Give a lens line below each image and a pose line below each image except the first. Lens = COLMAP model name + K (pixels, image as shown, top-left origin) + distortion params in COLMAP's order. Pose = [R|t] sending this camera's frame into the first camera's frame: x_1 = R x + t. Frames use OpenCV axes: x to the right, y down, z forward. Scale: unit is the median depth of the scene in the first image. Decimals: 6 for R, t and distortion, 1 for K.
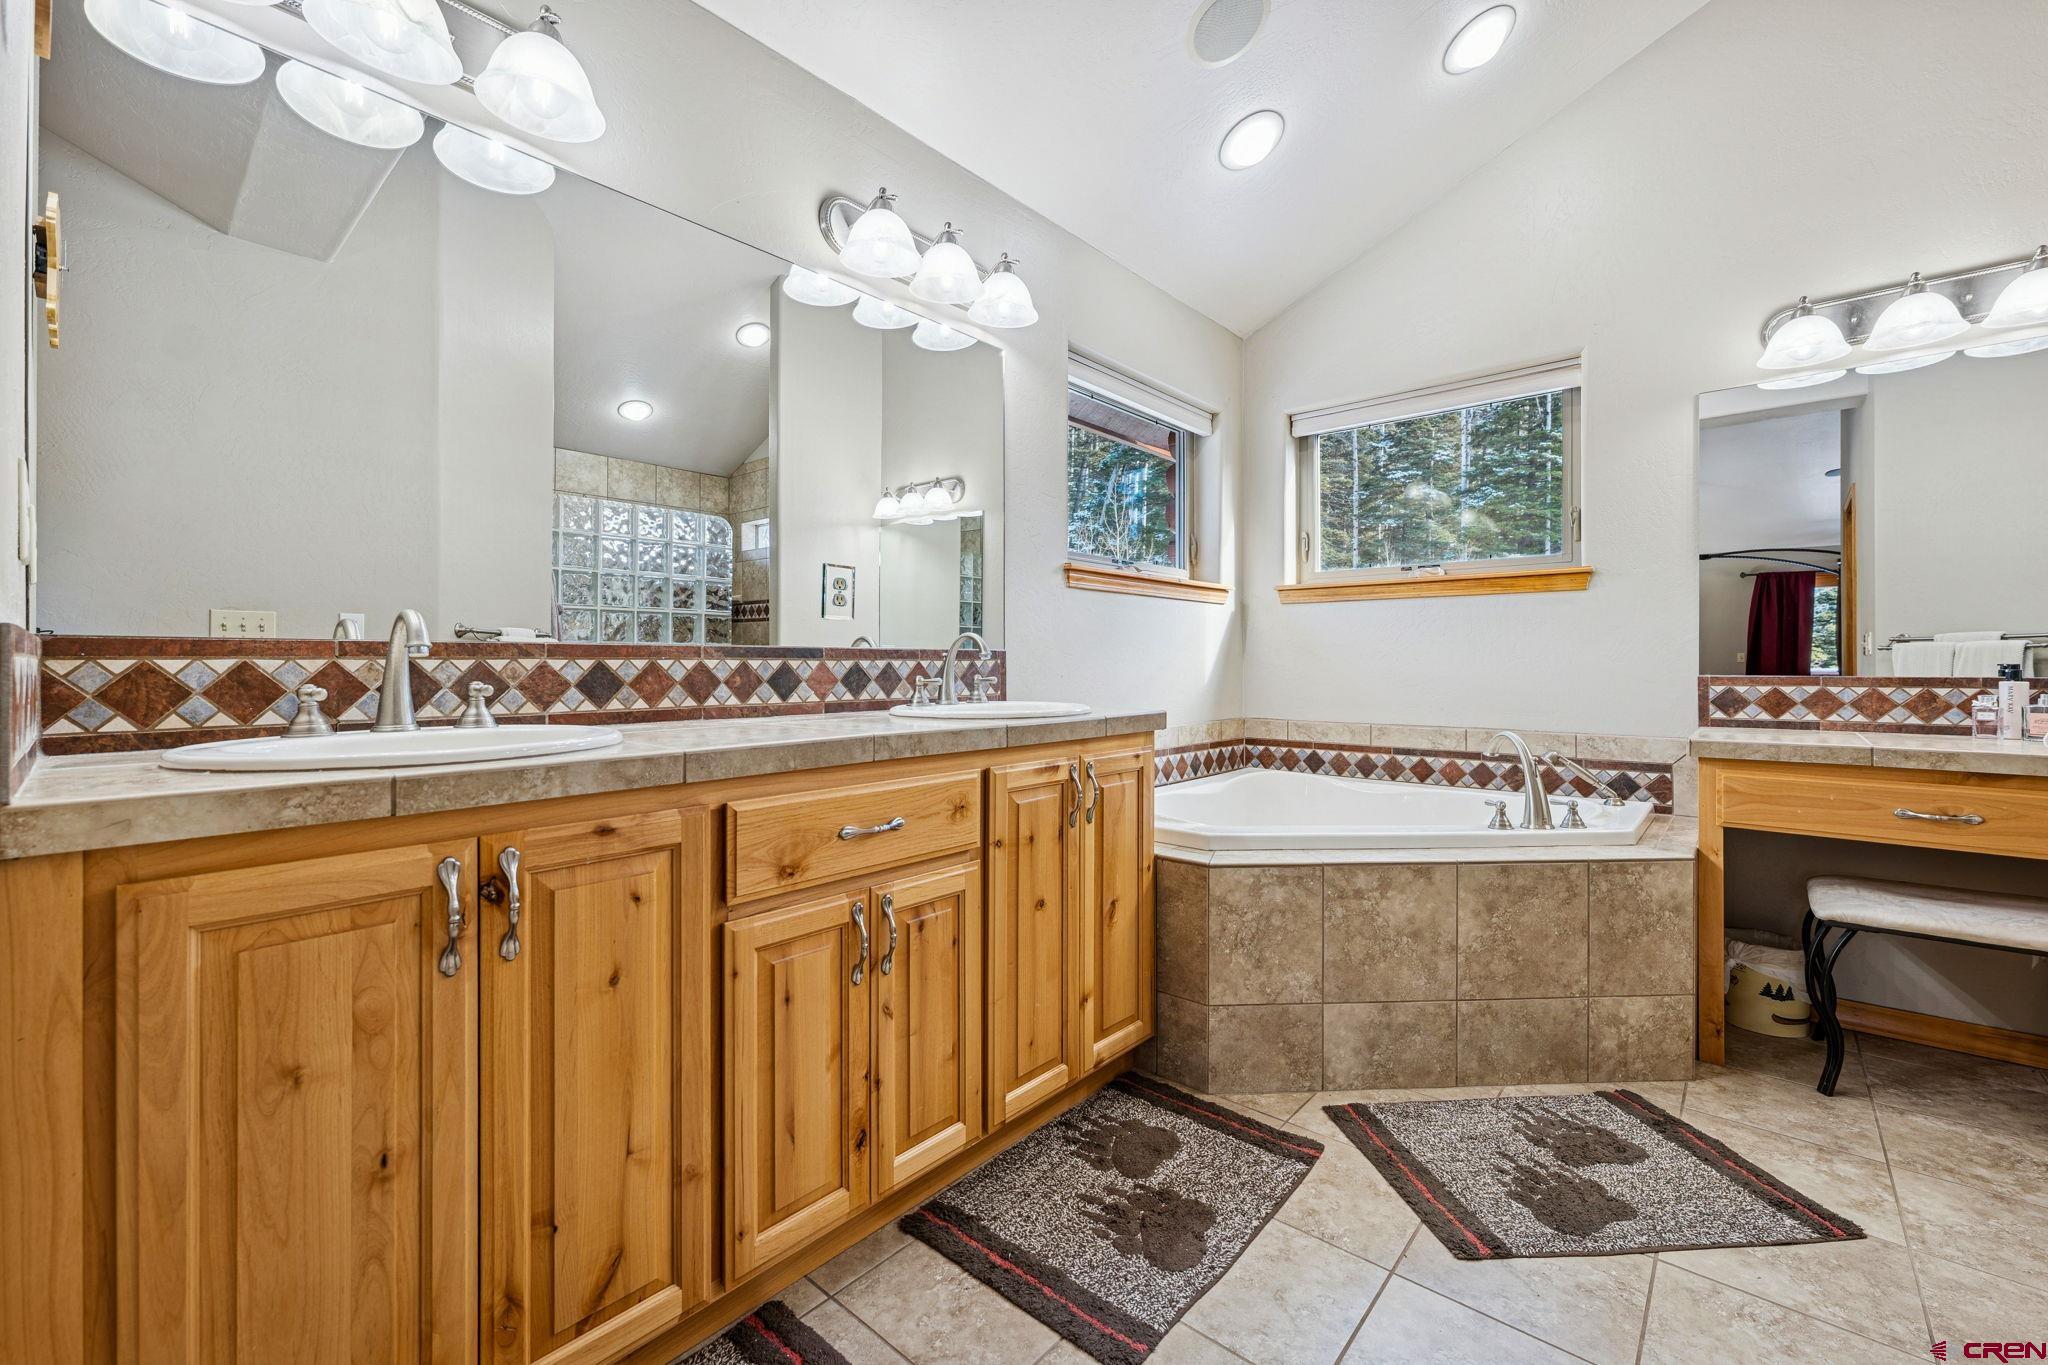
lens RADIAL K [[853.0, 0, 1004.1], [0, 853.0, 664.6], [0, 0, 1]] dist [-0.002025, -0.000054]
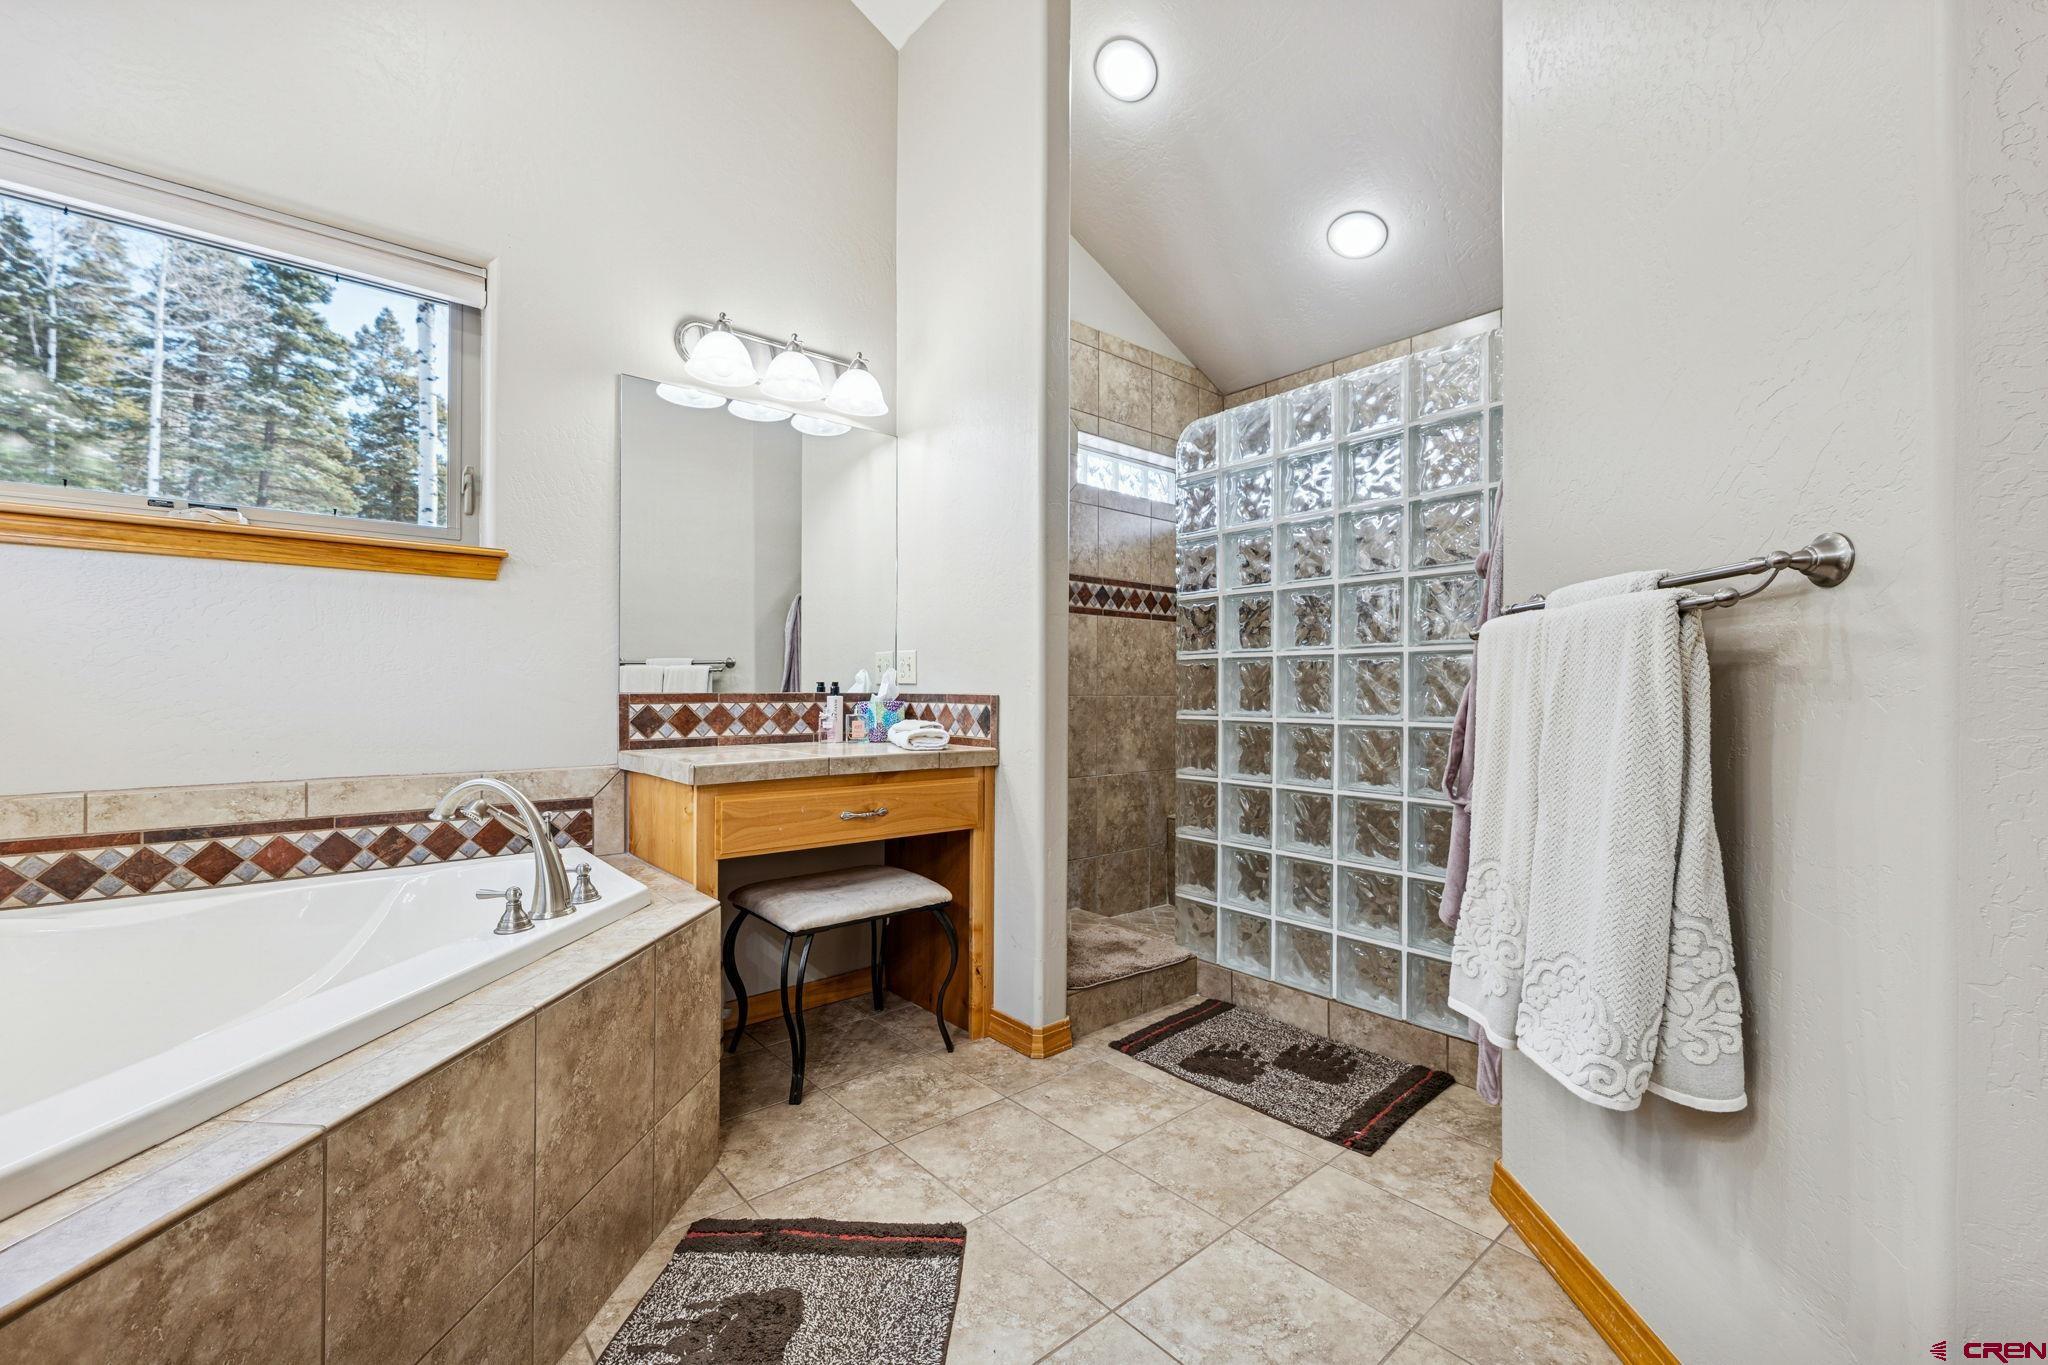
lens RADIAL K [[853.0, 0, 1046.2], [0, 853.0, 687.6], [0, 0, 1]] dist [-0.002025, -0.000054]
pose [[0.125940, 0.002647, 0.992034, -0.004799], [-0.001918, 0.999995, -0.002425, 0.010361], [-0.992036, -0.001597, 0.125945, 0.539017]]
